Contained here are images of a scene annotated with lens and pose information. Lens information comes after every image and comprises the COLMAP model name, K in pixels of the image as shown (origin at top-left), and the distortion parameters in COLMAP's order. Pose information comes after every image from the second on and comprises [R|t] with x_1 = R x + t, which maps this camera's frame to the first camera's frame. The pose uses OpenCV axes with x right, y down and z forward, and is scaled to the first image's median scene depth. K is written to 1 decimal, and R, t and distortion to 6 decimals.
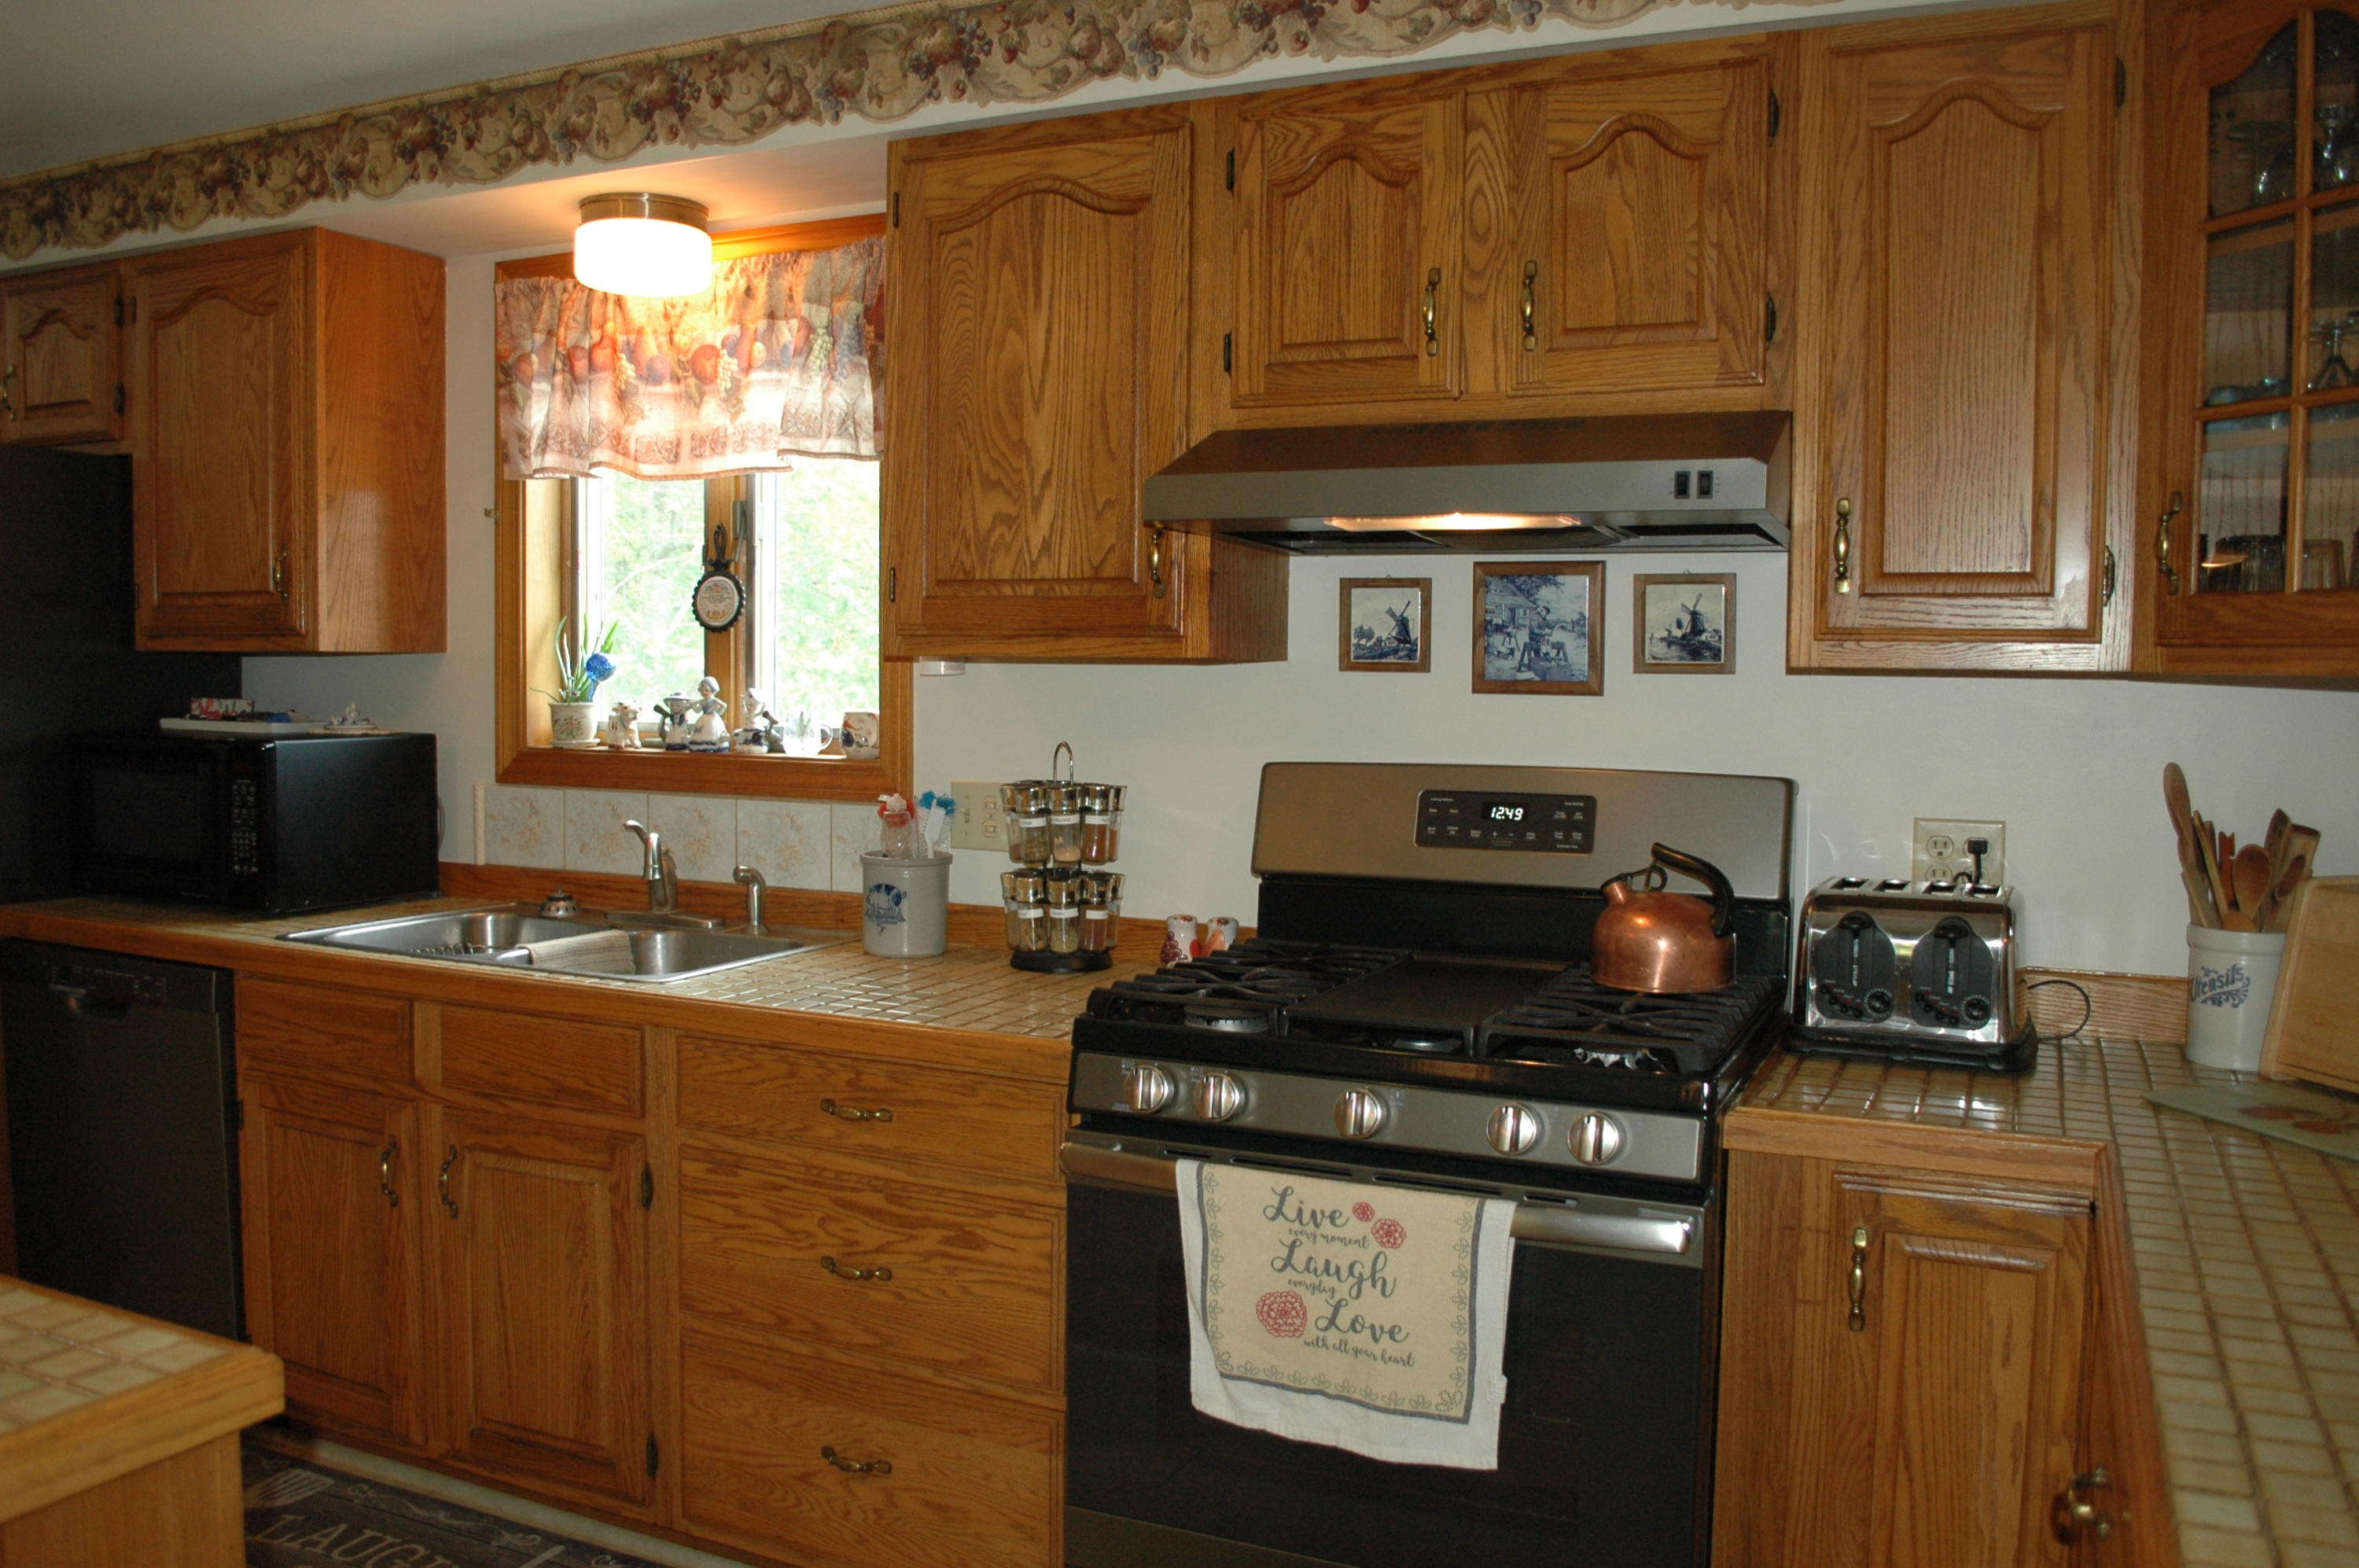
lens RADIAL K [[1841.9, 0, 1179.5], [0, 1841.9, 784.0], [0, 0, 1]] dist [-0.078355, 0.001822]
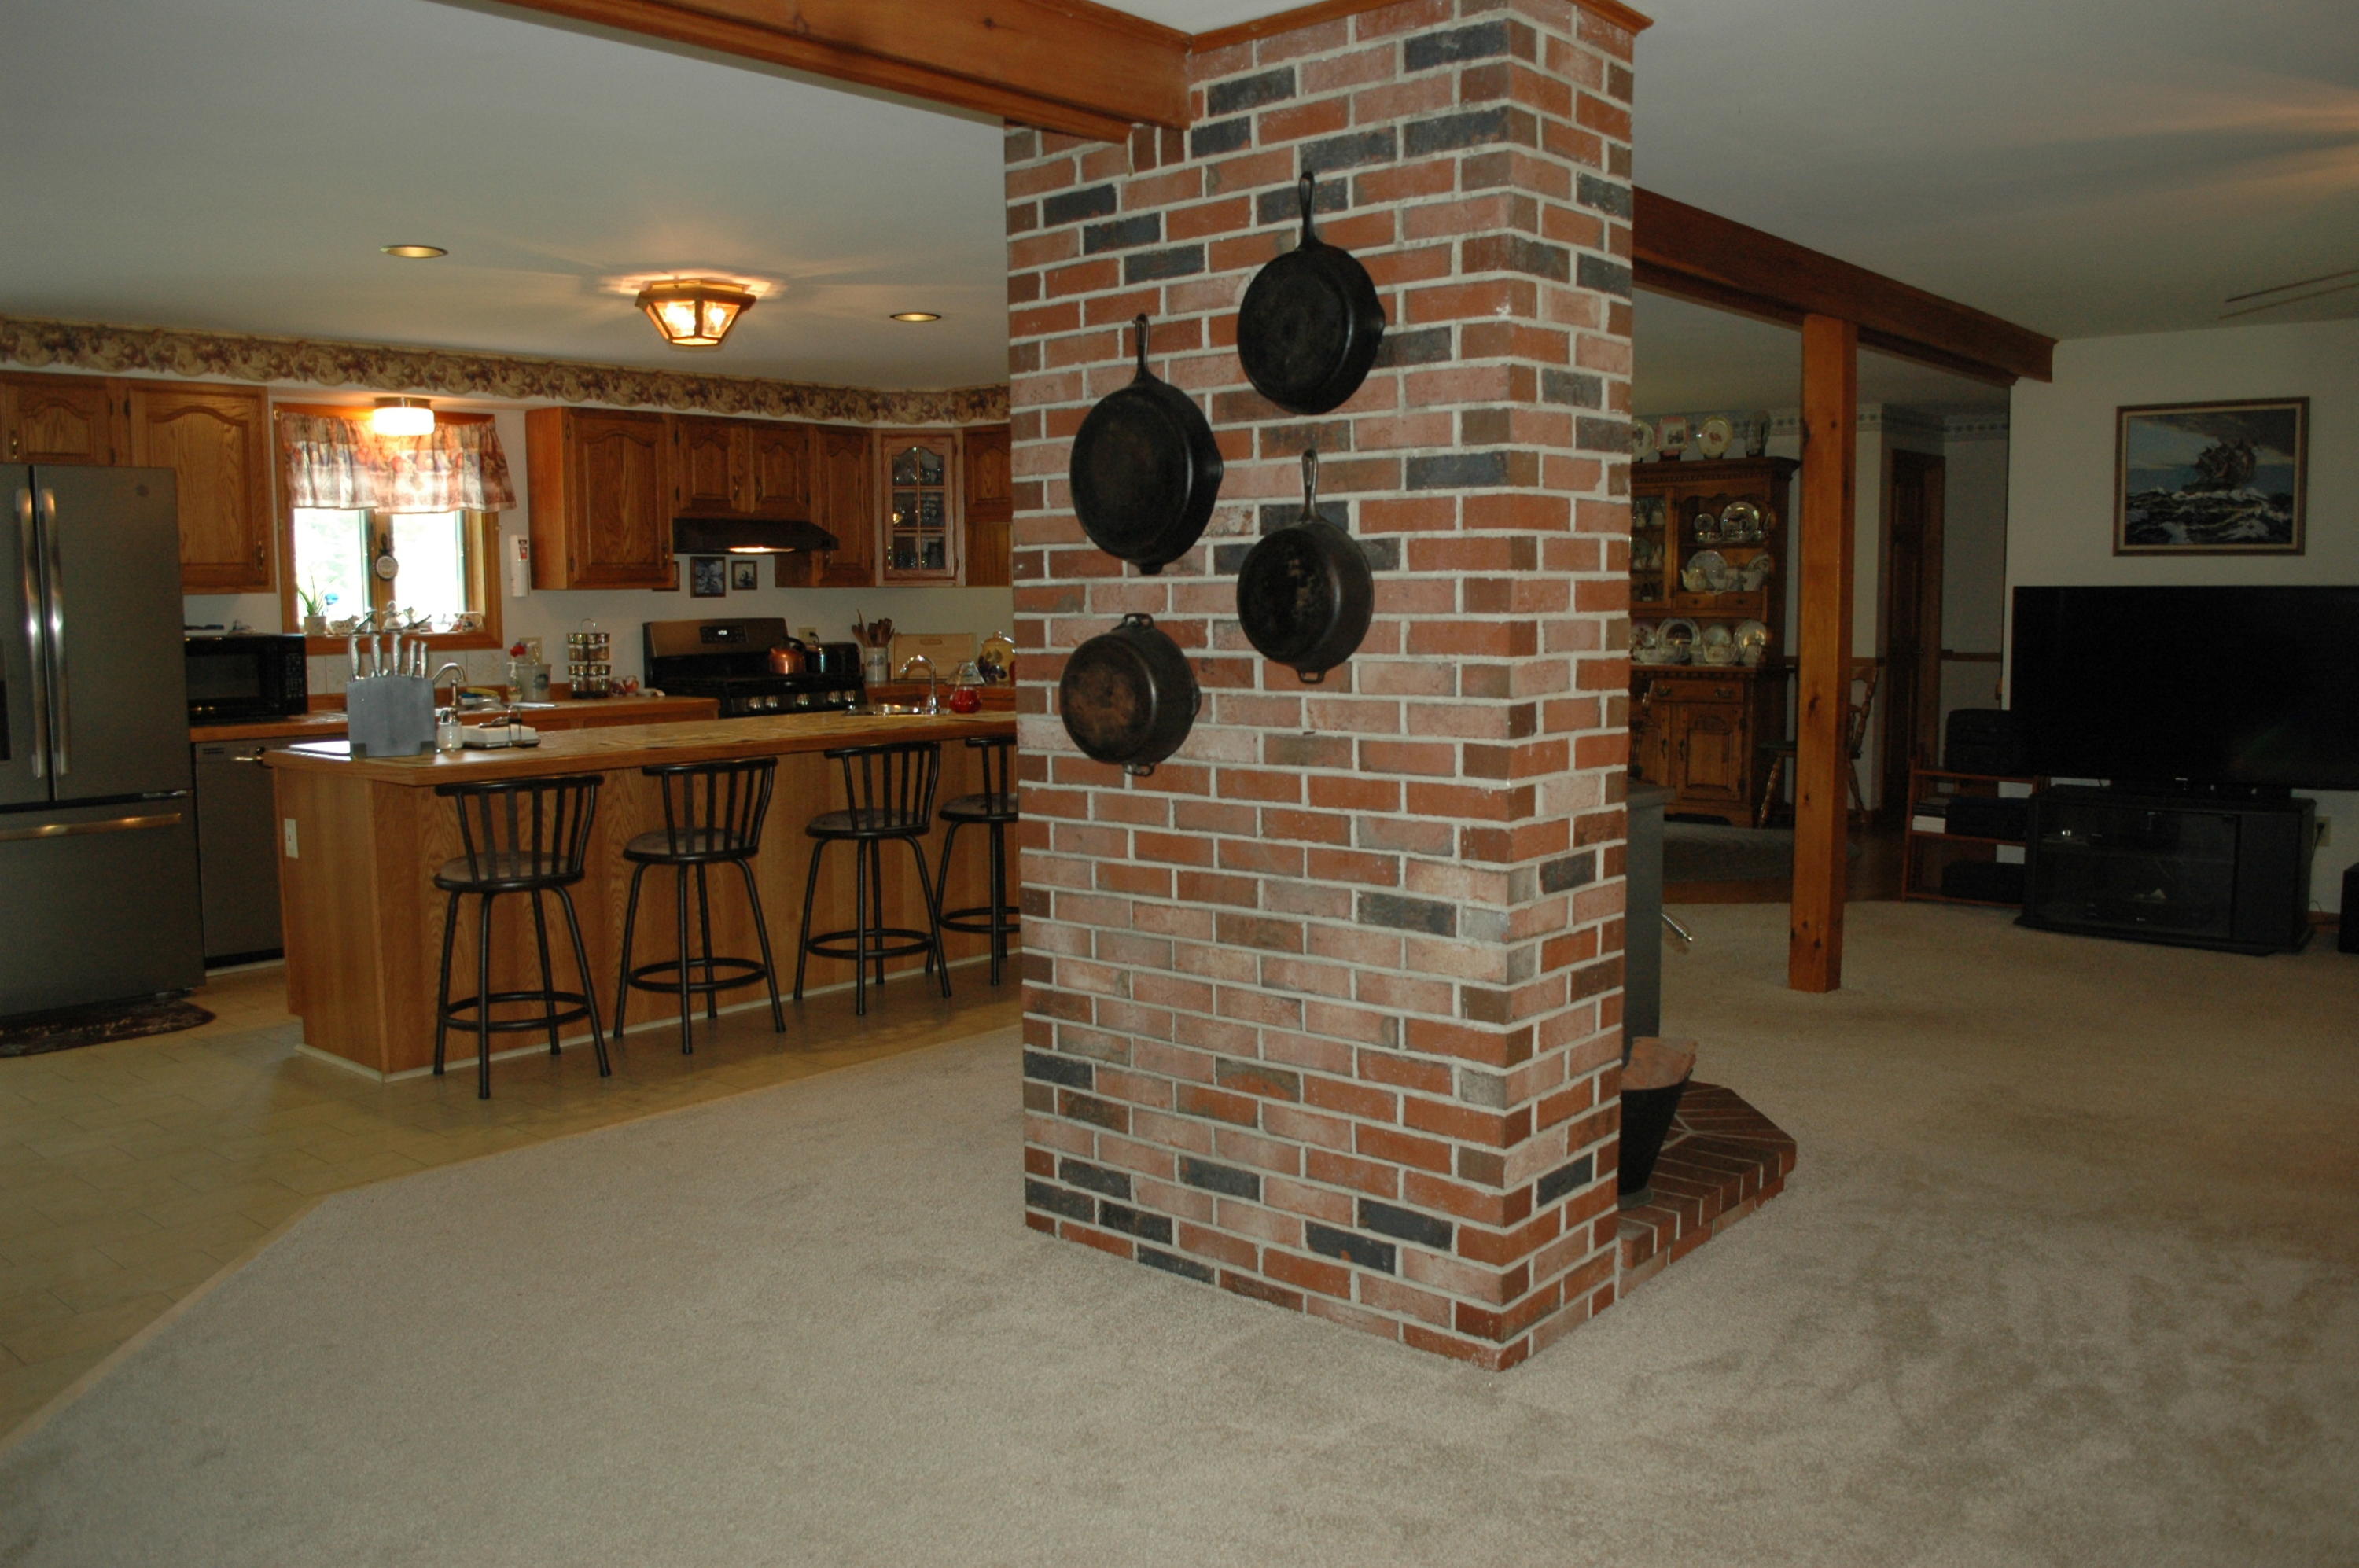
lens RADIAL K [[1841.9, 0, 1179.5], [0, 1841.9, 784.0], [0, 0, 1]] dist [-0.078355, 0.001822]
pose [[0.263730, -0.118043, 0.957347, -2.717205], [0.072335, 0.992109, 0.102403, 0.007854], [-0.961881, 0.042243, 0.270187, -0.666405]]
